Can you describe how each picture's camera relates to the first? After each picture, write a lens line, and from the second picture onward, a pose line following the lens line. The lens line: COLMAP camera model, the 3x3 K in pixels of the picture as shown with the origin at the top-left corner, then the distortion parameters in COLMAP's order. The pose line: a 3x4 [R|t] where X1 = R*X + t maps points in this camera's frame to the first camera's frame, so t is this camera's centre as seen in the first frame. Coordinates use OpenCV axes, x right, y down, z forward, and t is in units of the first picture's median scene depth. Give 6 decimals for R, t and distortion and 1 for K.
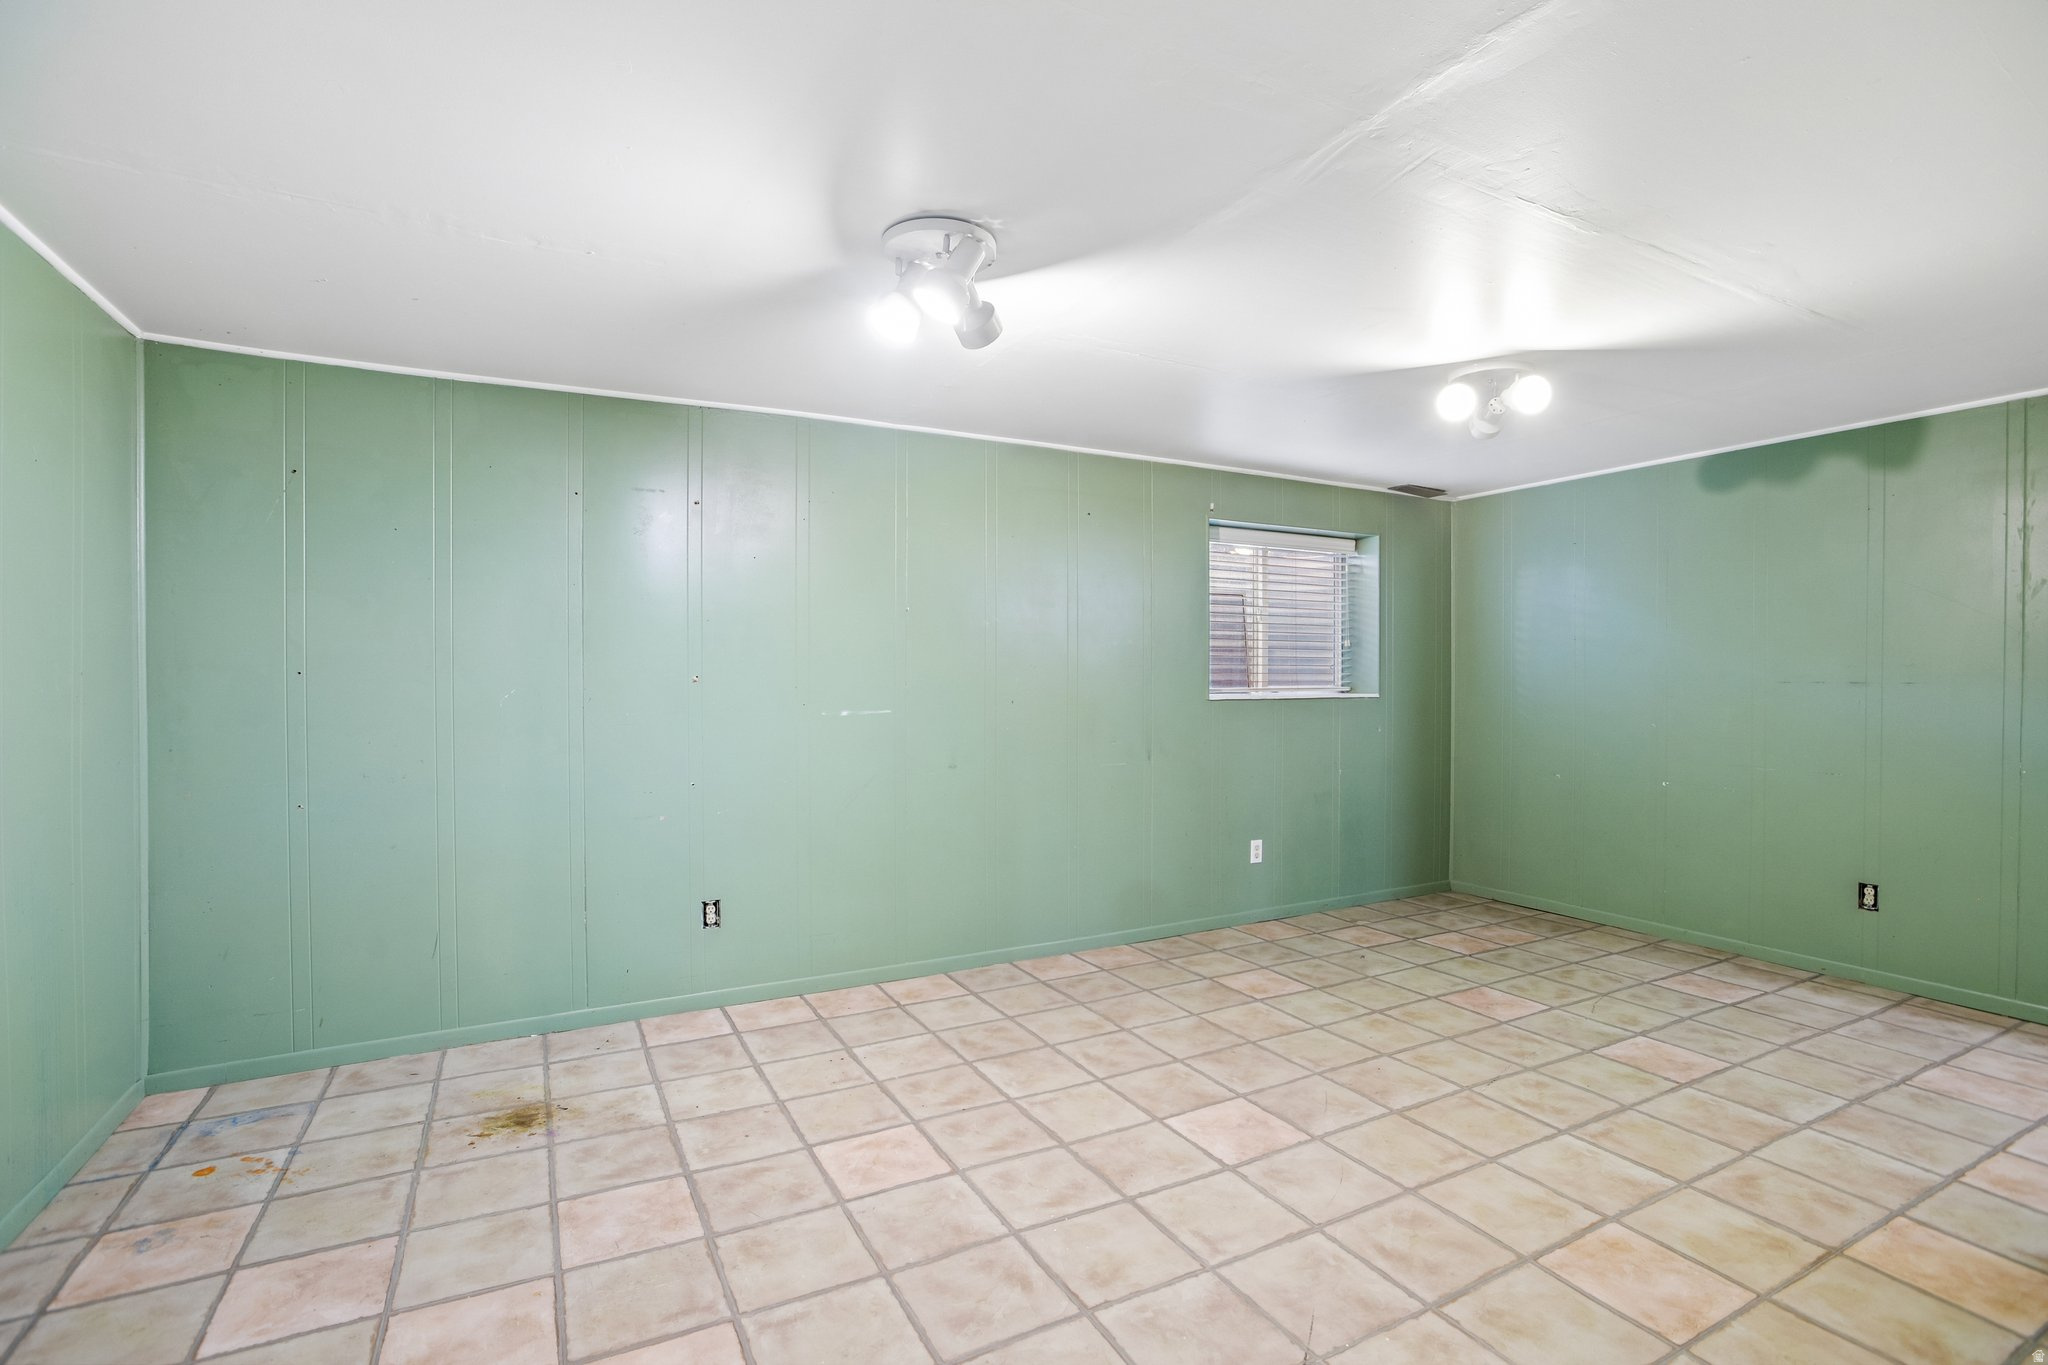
lens RADIAL K [[959.1, 0, 1017.6], [0, 959.1, 683.3], [0, 0, 1]] dist [-0.055126, 0.022664]
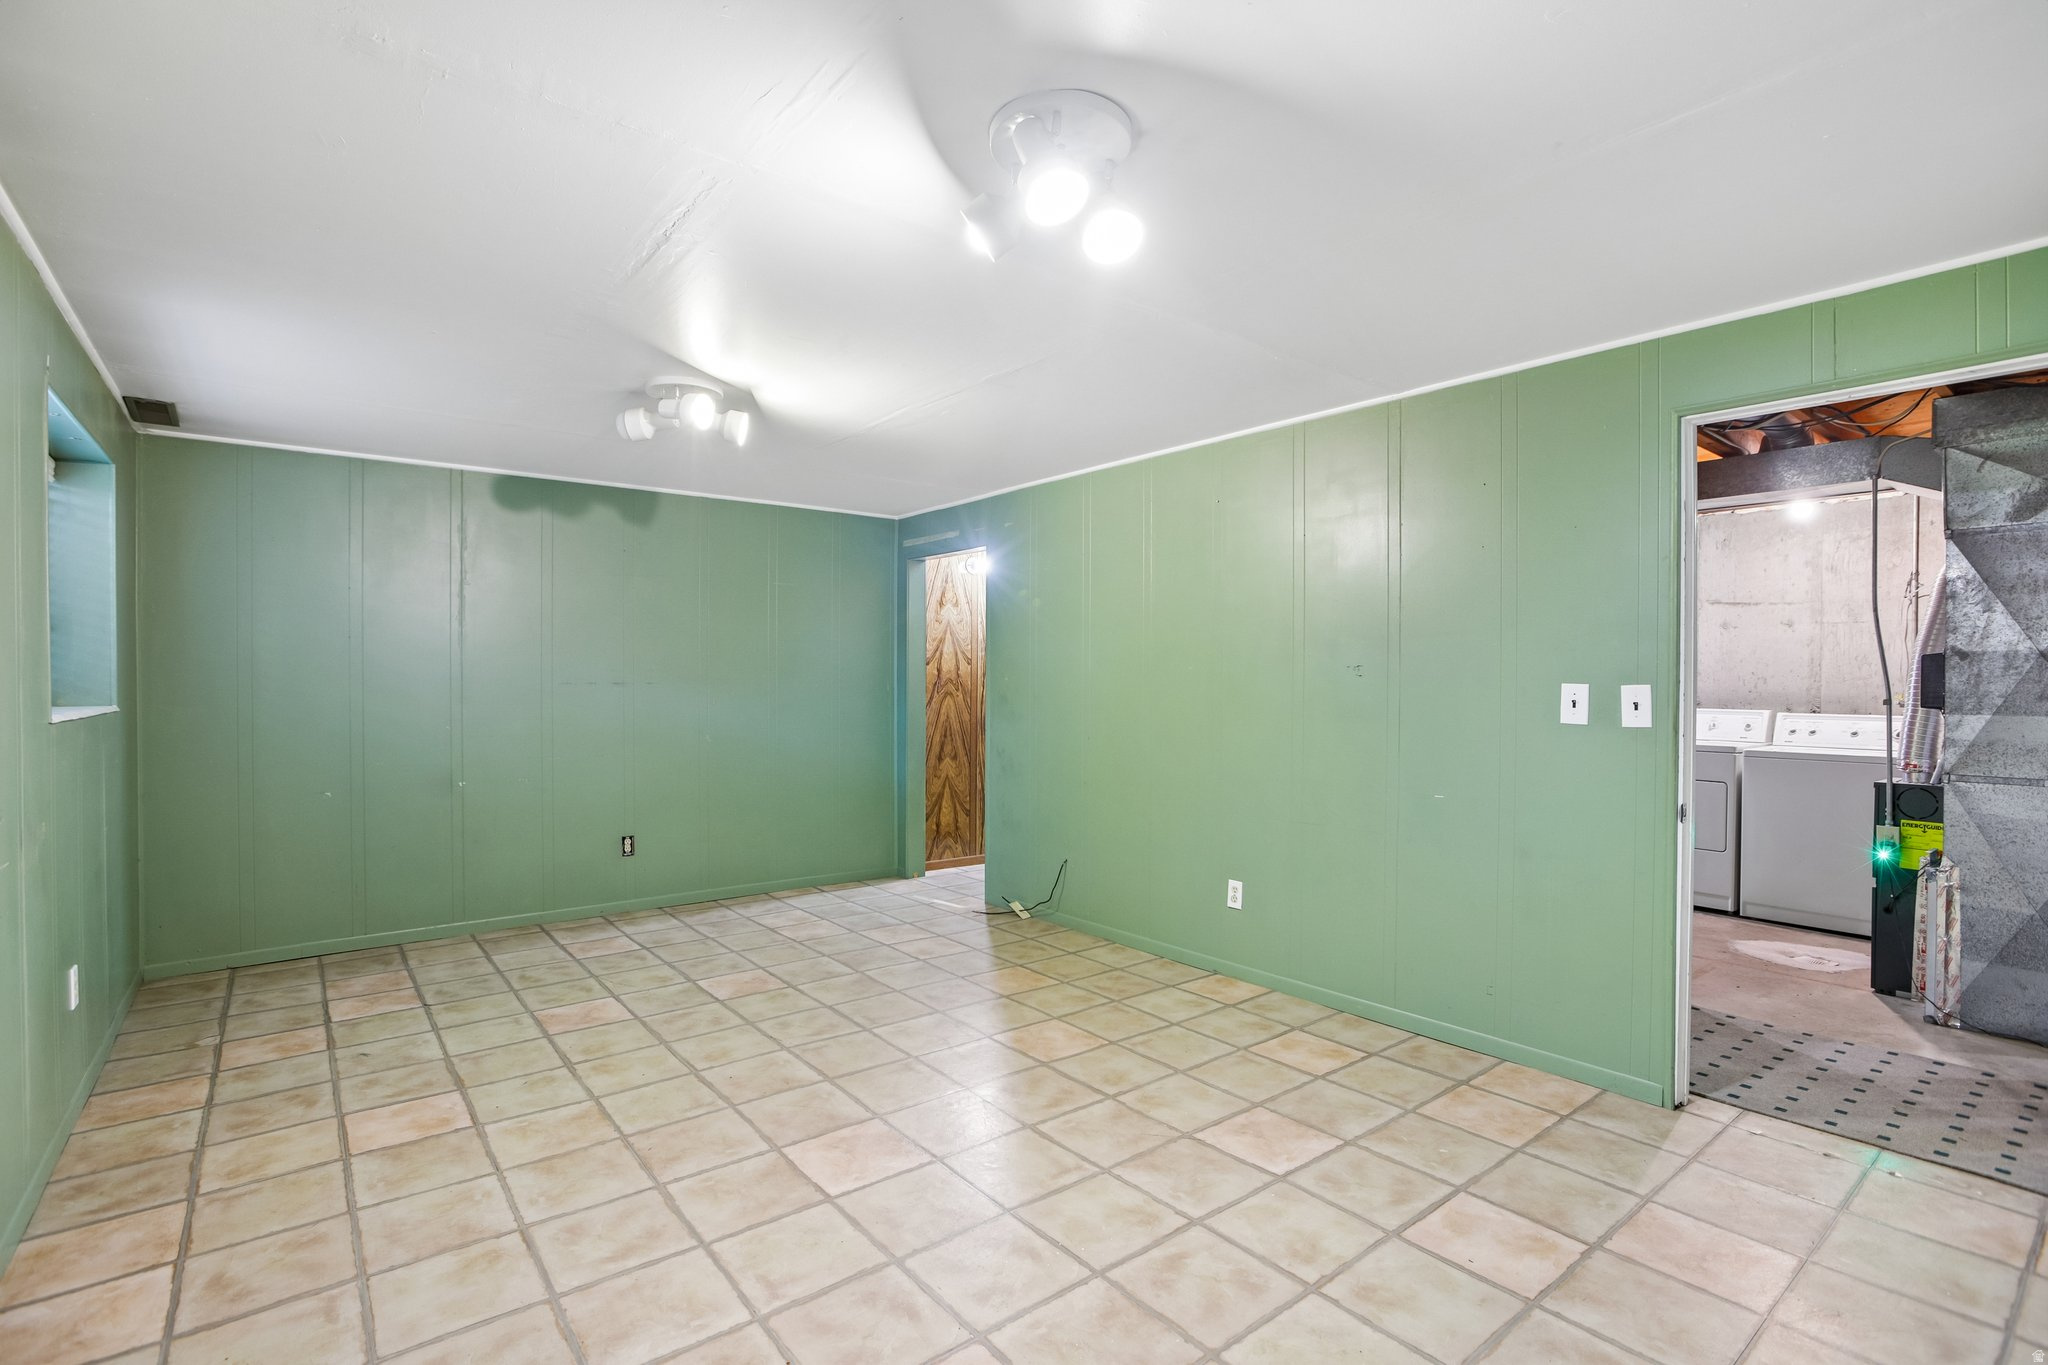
lens RADIAL K [[959.1, 0, 1017.6], [0, 959.1, 683.3], [0, 0, 1]] dist [-0.055126, 0.022664]
pose [[-0.181677, -0.005774, 0.983341, -0.531778], [0.009532, 0.999925, 0.007633, -0.006352], [-0.983312, 0.010760, -0.181608, 0.731151]]
